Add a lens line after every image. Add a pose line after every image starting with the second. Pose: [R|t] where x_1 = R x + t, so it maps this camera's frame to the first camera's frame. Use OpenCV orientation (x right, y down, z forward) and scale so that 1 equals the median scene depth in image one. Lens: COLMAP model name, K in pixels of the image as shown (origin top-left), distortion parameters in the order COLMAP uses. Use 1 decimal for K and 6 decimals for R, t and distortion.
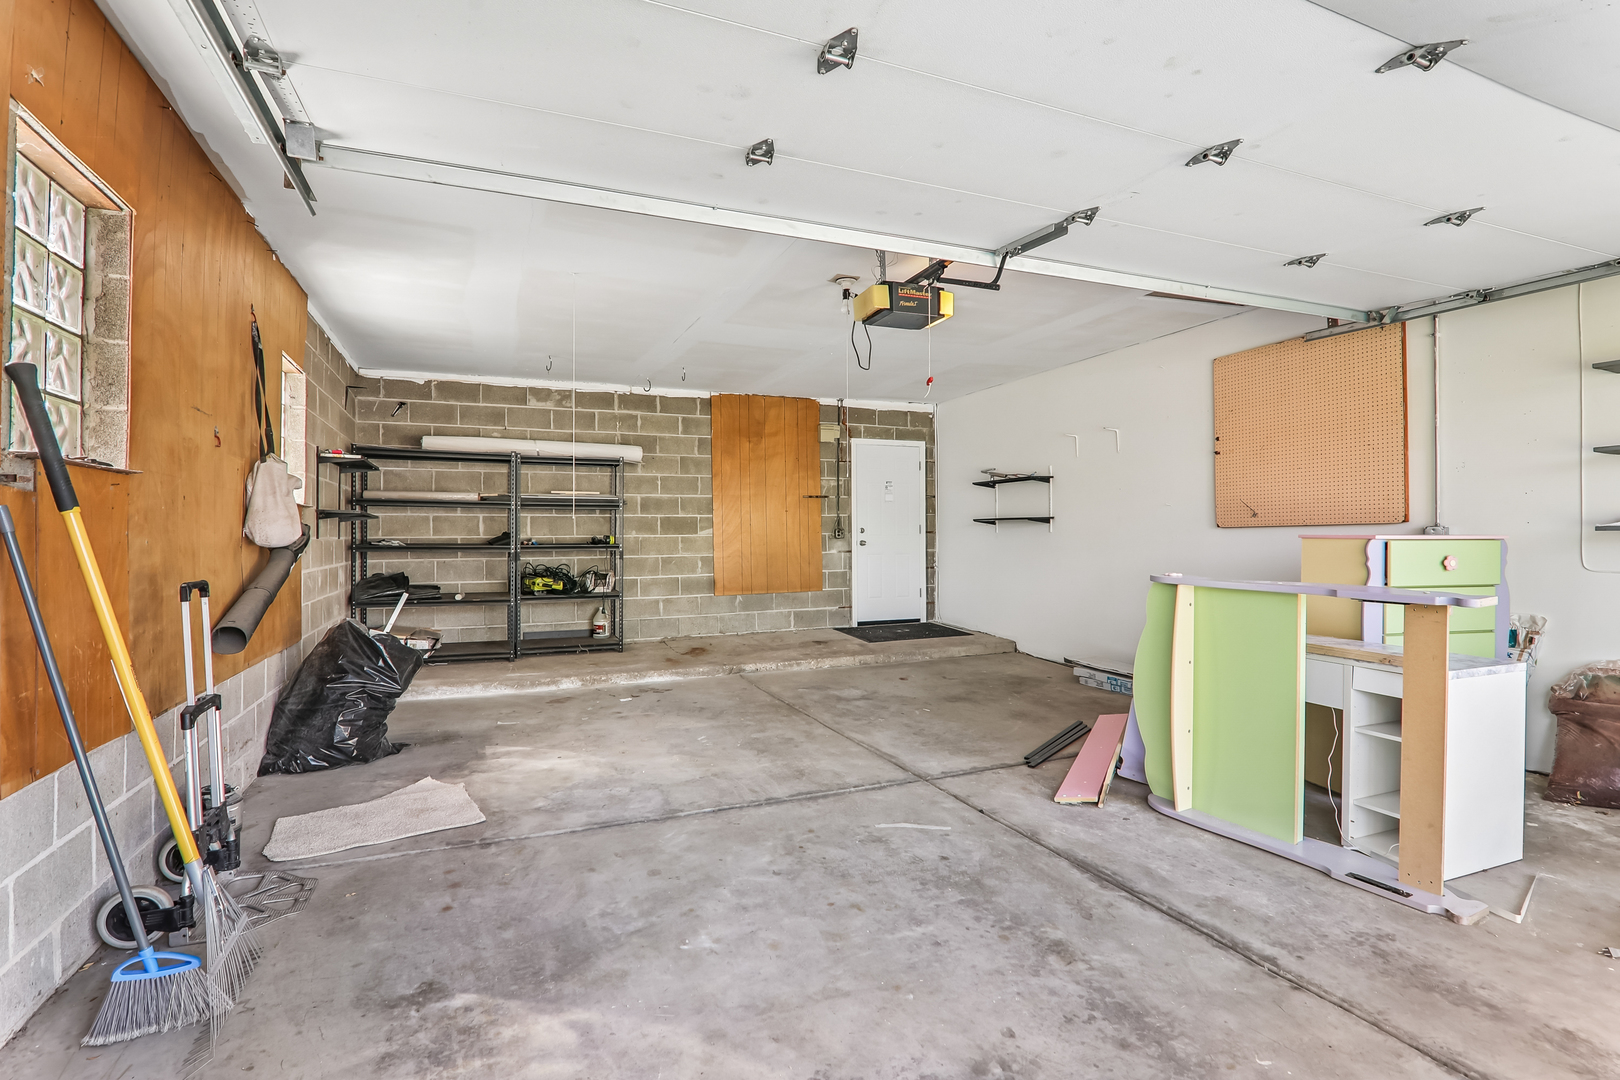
lens RADIAL K [[750.6, 0, 800.6], [0, 750.6, 534.9], [0, 0, 1]] dist [-0.019204, 0.000470]
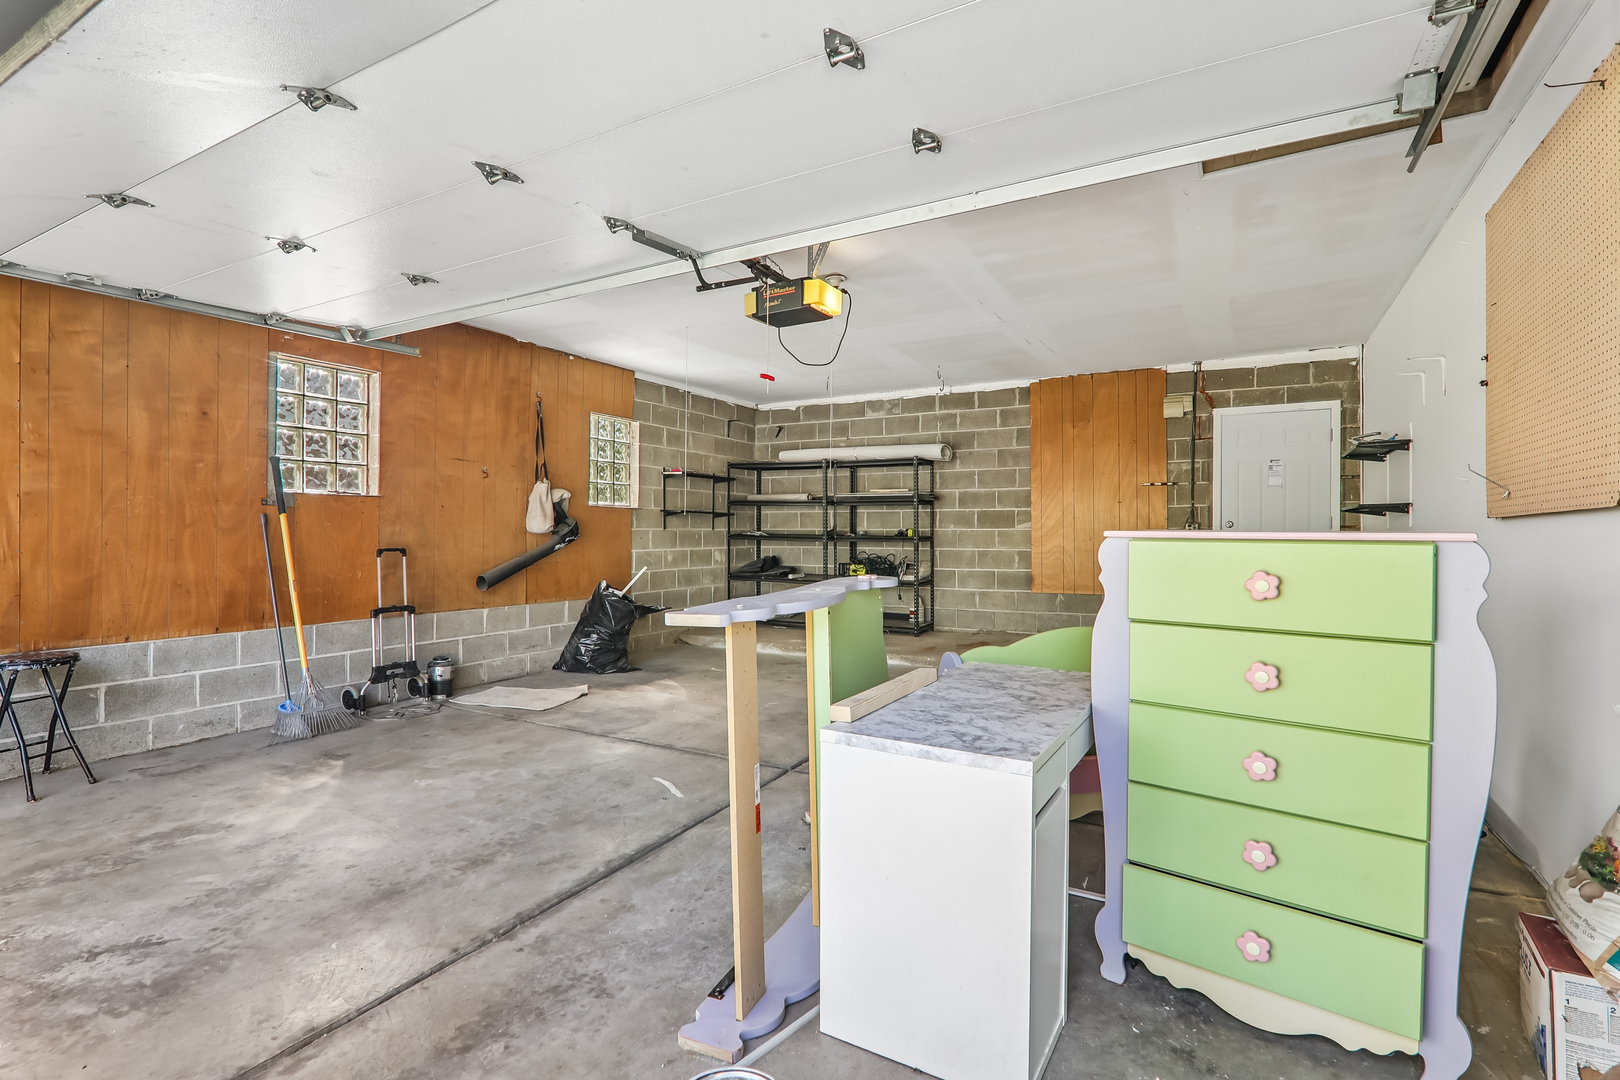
lens RADIAL K [[750.6, 0, 808.5], [0, 750.6, 537.6], [0, 0, 1]] dist [-0.019204, 0.000470]
pose [[0.630060, 0.014149, -0.776418, 0.491053], [-0.005504, 0.999890, 0.013756, -0.000574], [0.776527, -0.004394, 0.630068, 0.194448]]
